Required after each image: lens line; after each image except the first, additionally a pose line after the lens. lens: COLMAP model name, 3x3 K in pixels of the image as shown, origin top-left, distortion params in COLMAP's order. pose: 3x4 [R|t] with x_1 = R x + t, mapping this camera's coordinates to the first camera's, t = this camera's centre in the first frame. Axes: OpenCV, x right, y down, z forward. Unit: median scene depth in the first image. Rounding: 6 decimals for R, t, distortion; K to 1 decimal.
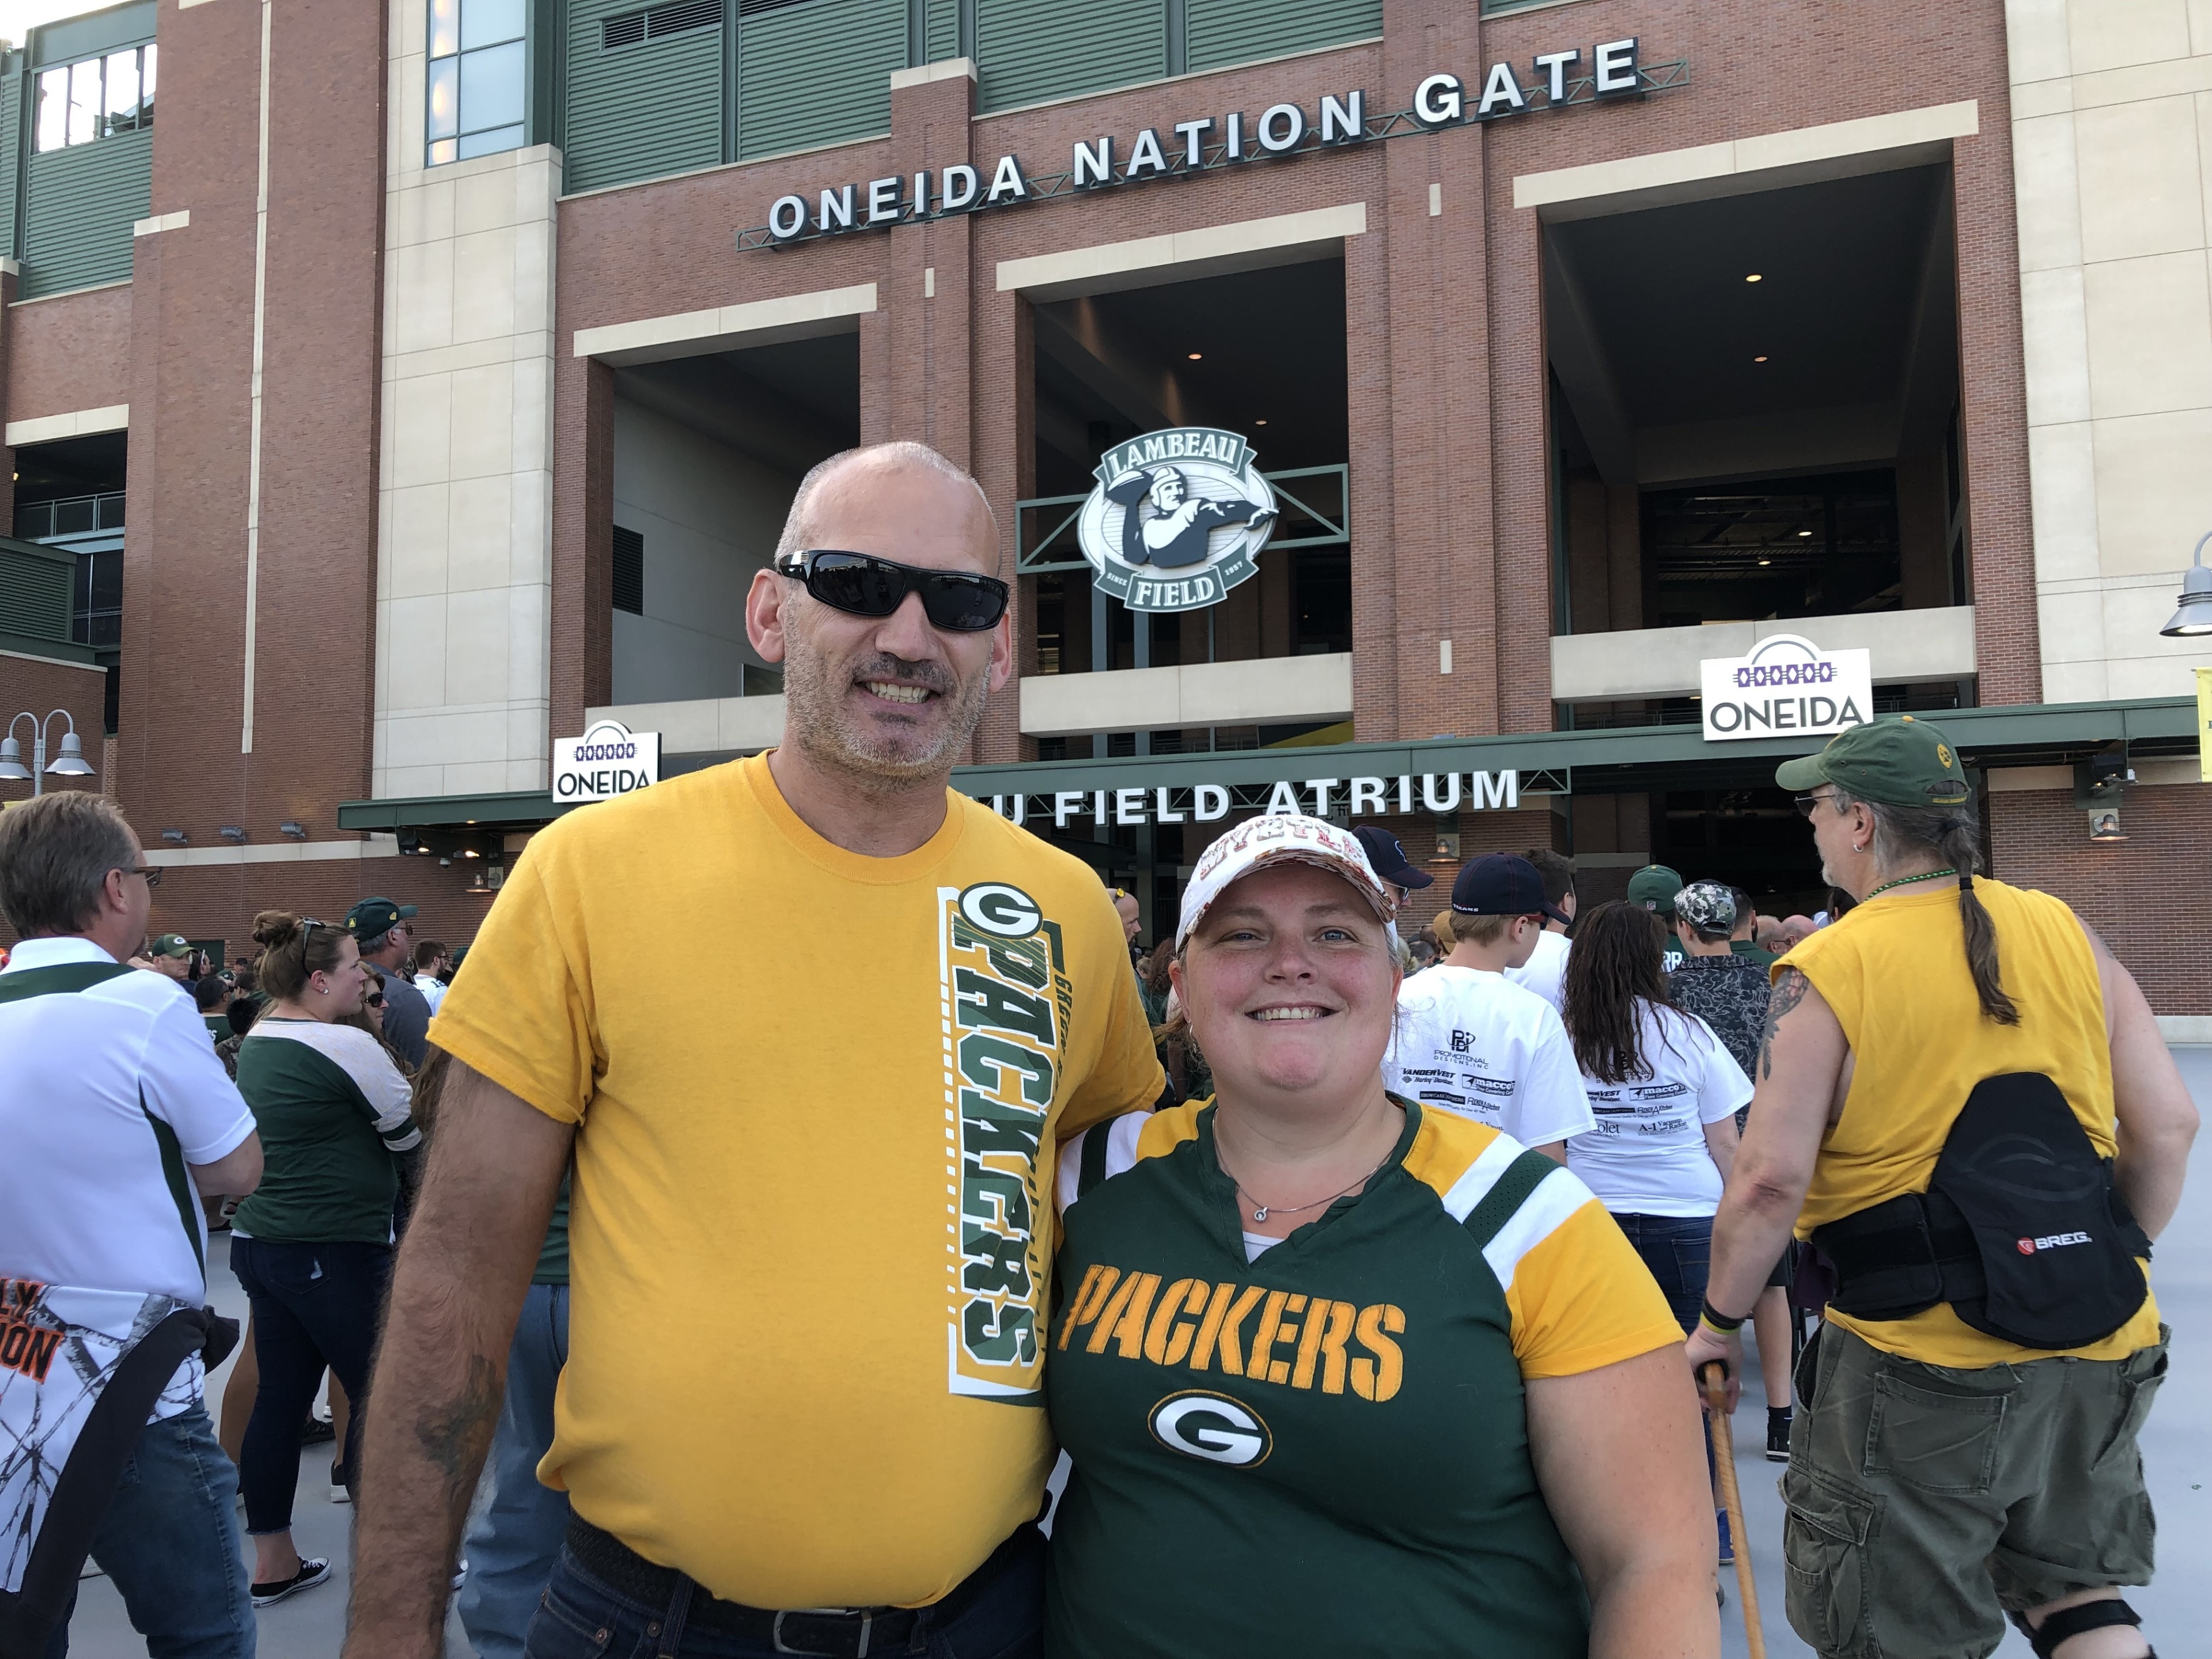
lens RADIAL K [[1835.2, 0, 1106.0], [0, 1835.2, 829.5], [0, 0, 1]] dist [0.012789, -0.009224]
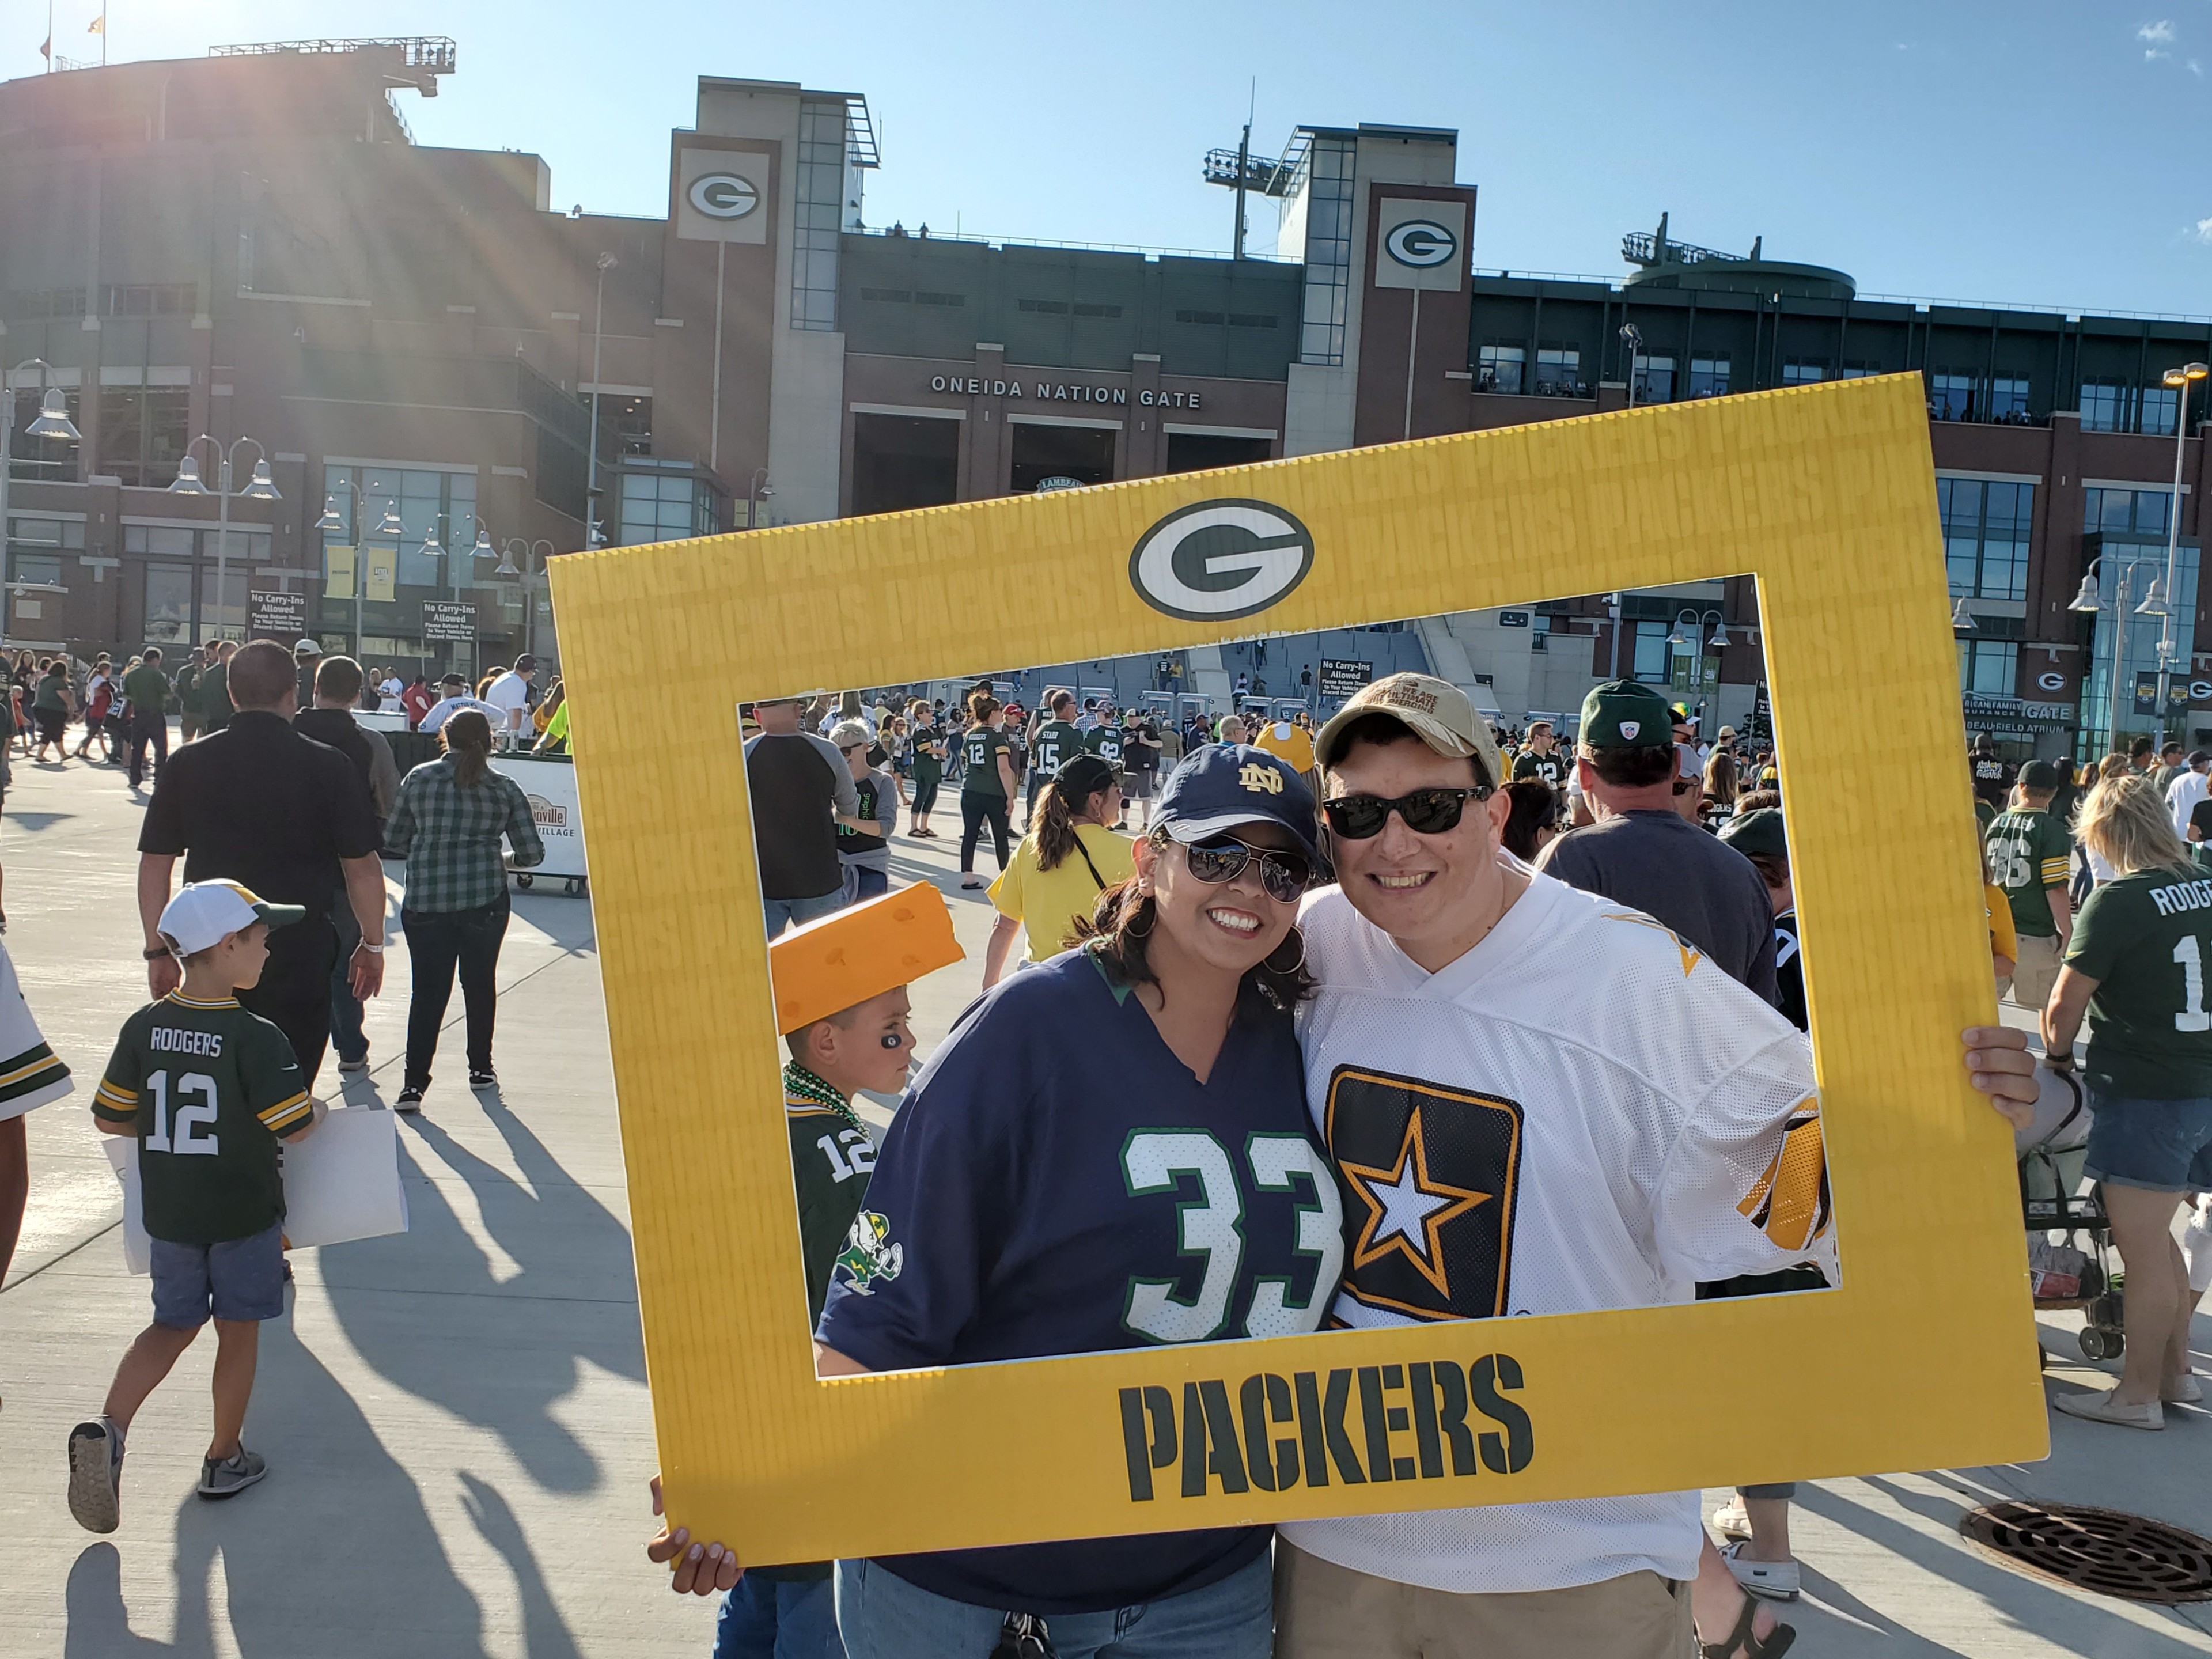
lens RADIAL K [[2066.9, 0, 1106.0], [0, 2066.9, 829.5], [0, 0, 1]] dist [0.257220, -0.816671]
pose [[0.906311, 0.041673, 0.420552, -1.505464], [-0.097006, 0.989070, 0.111045, -0.005193], [-0.411328, -0.141438, 0.900447, -2.648808]]
